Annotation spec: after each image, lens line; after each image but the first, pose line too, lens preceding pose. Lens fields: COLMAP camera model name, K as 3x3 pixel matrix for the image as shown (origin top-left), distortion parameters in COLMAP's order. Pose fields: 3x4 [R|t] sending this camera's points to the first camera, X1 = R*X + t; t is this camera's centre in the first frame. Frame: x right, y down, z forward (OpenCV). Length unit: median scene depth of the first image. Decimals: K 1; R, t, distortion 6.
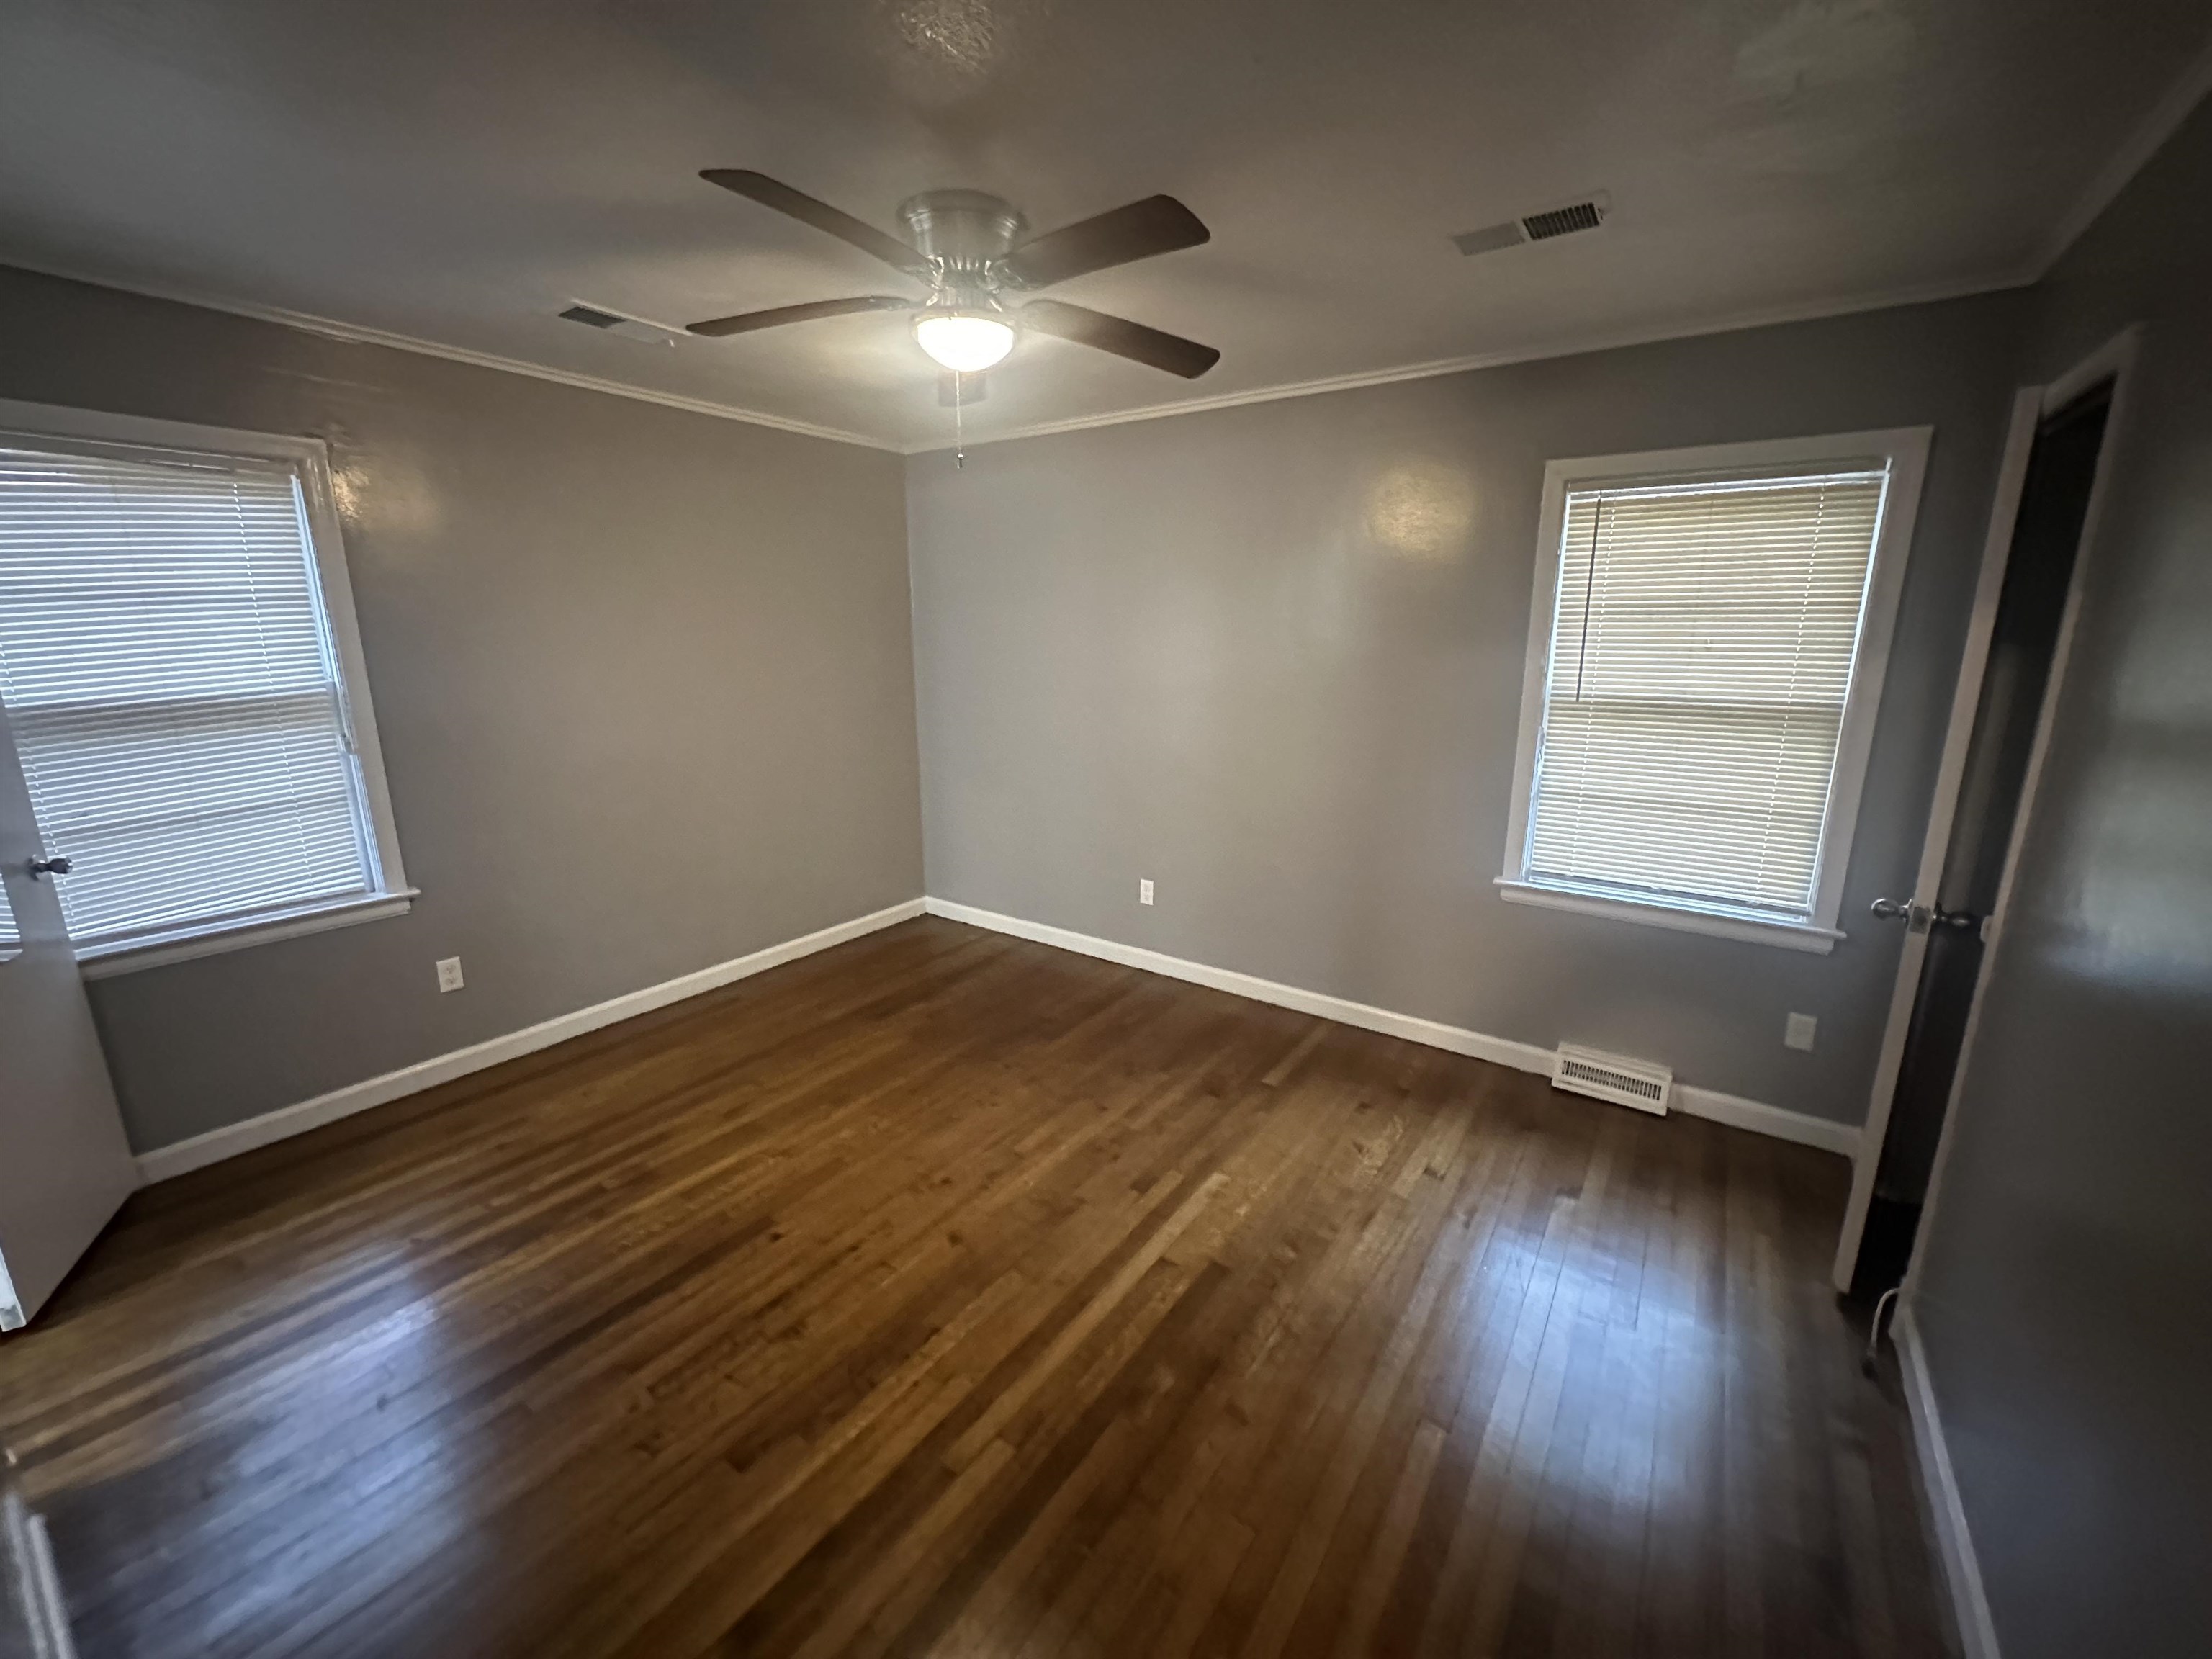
lens RADIAL K [[886.4, 0, 1106.0], [0, 886.4, 829.5], [0, 0, 1]] dist [-0.002333, -0.000315]
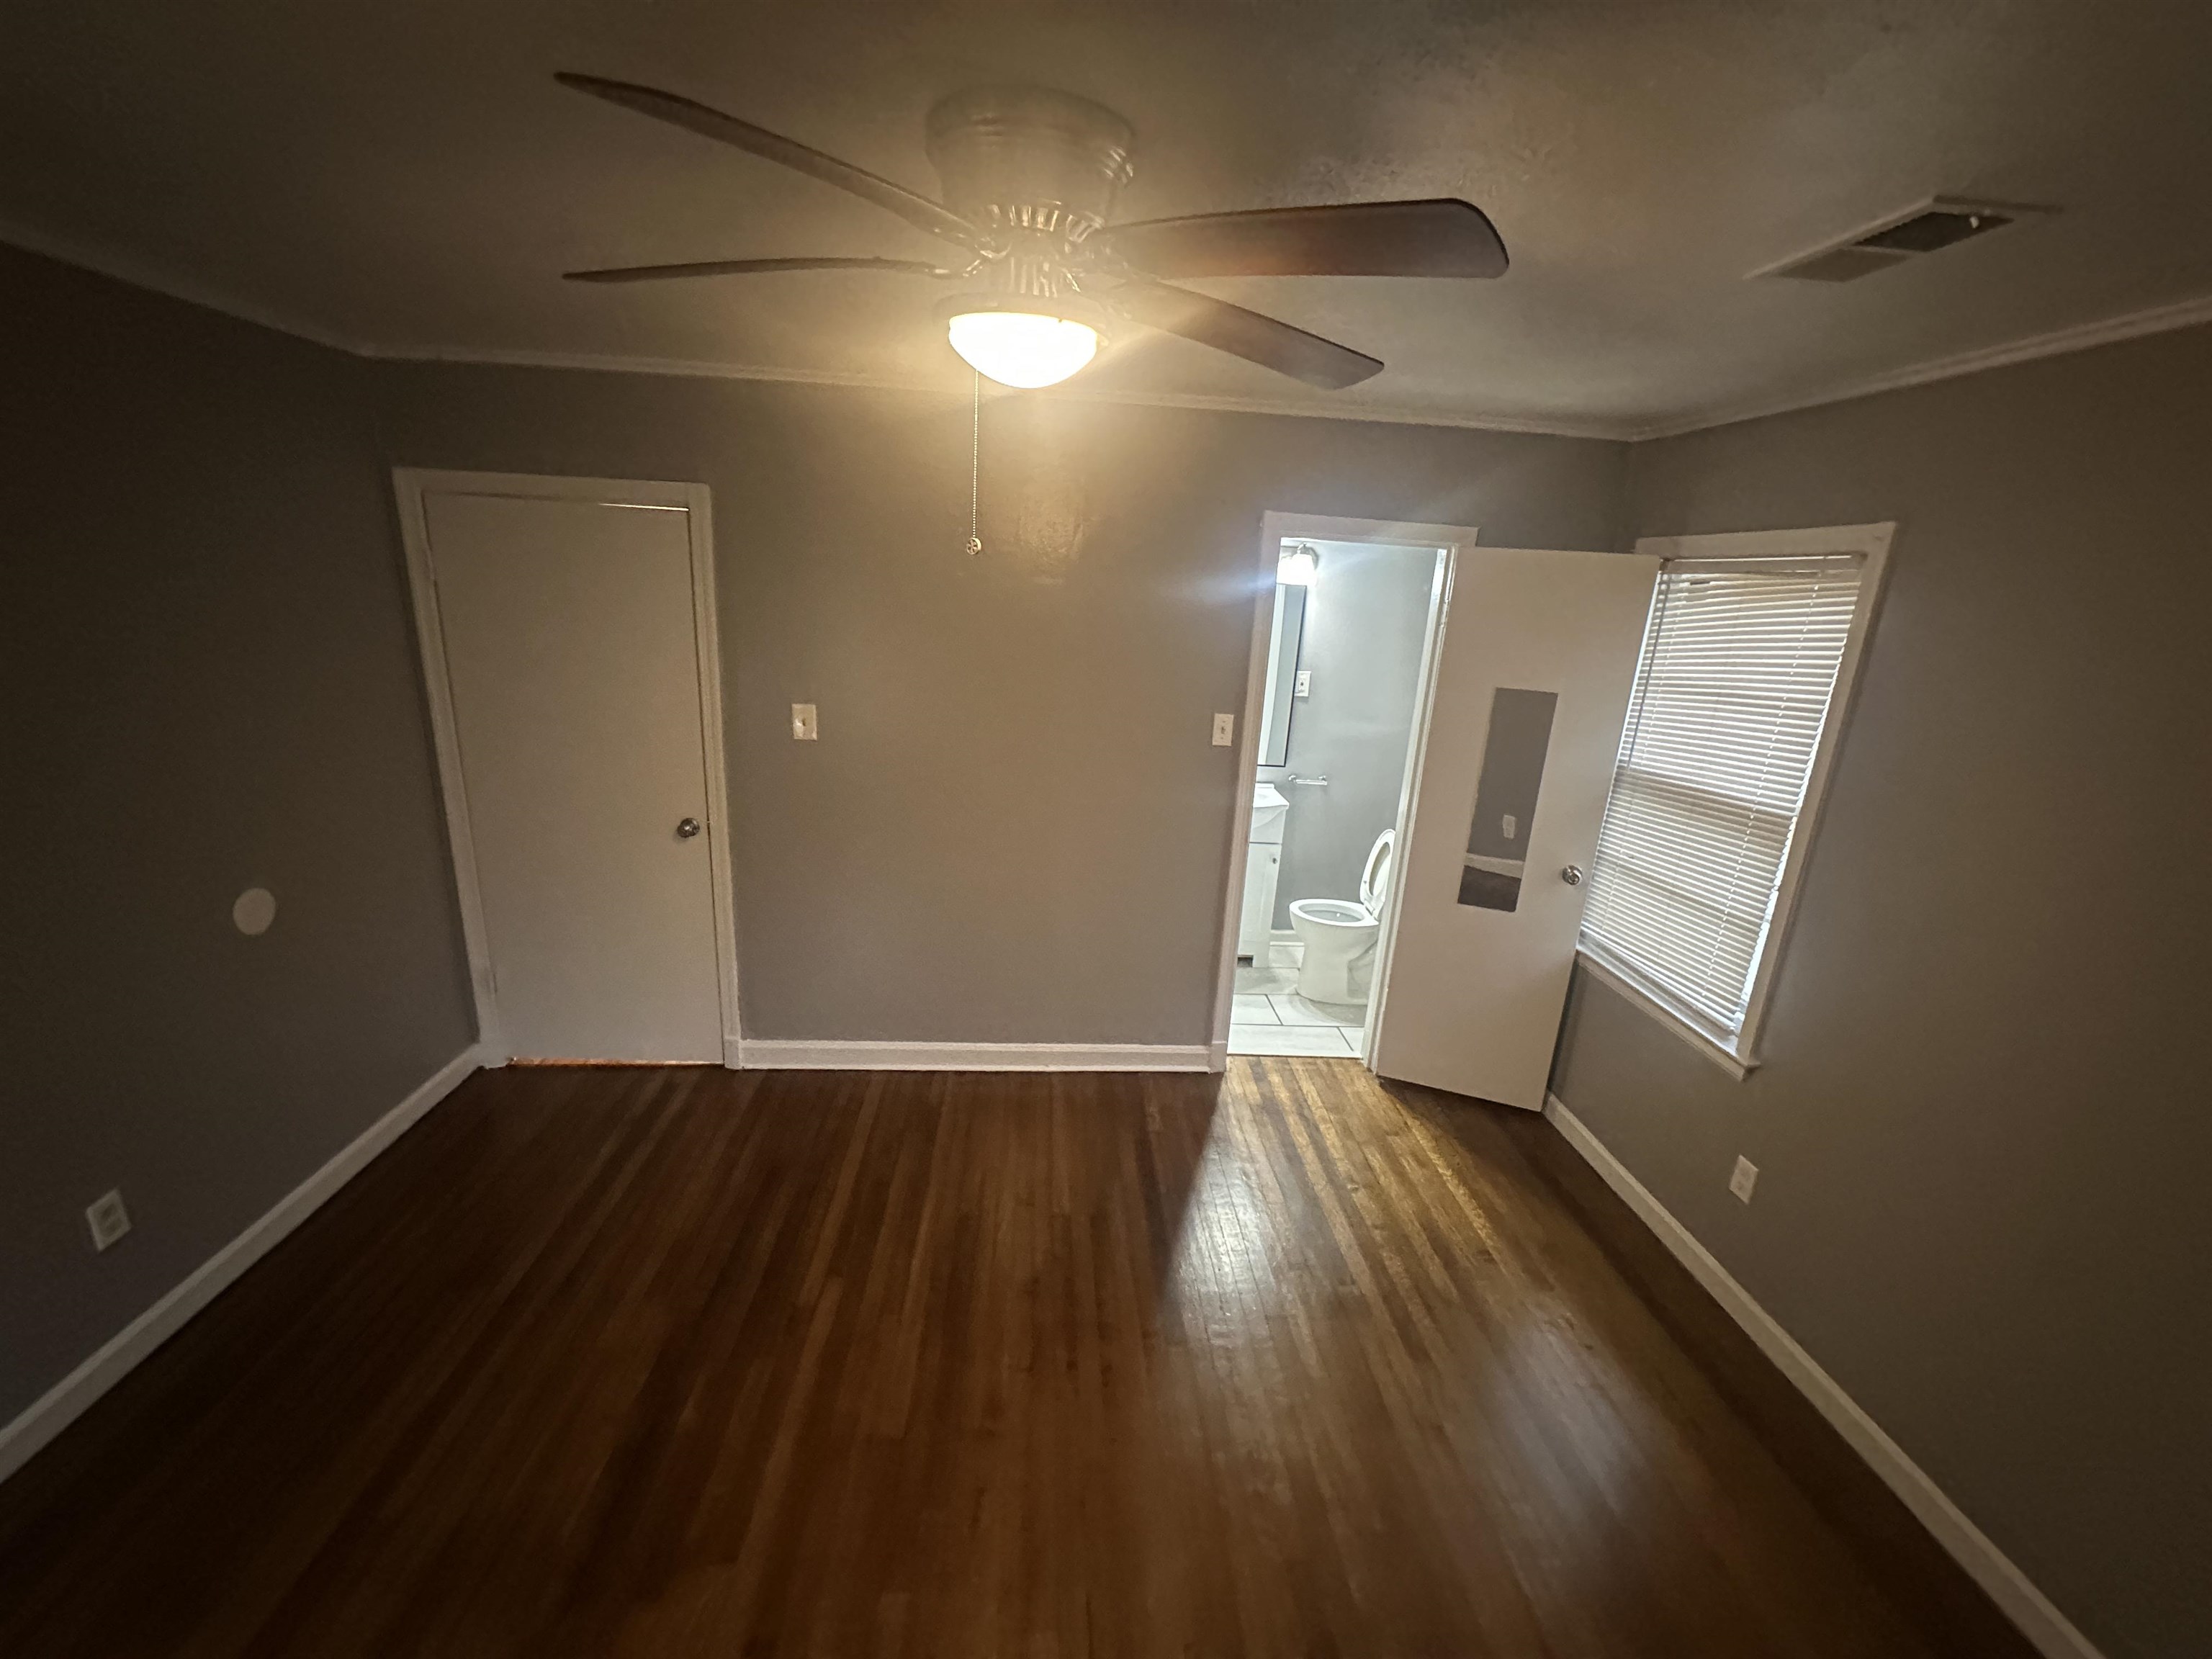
lens RADIAL K [[883.9, 0, 1110.4], [0, 883.9, 828.5], [0, 0, 1]] dist [0.000688, -0.000140]
pose [[-0.778170, 0.122444, -0.616002, 0.177666], [-0.198304, 0.882737, 0.425972, -0.405551], [0.595925, 0.453634, -0.662638, 1.258069]]
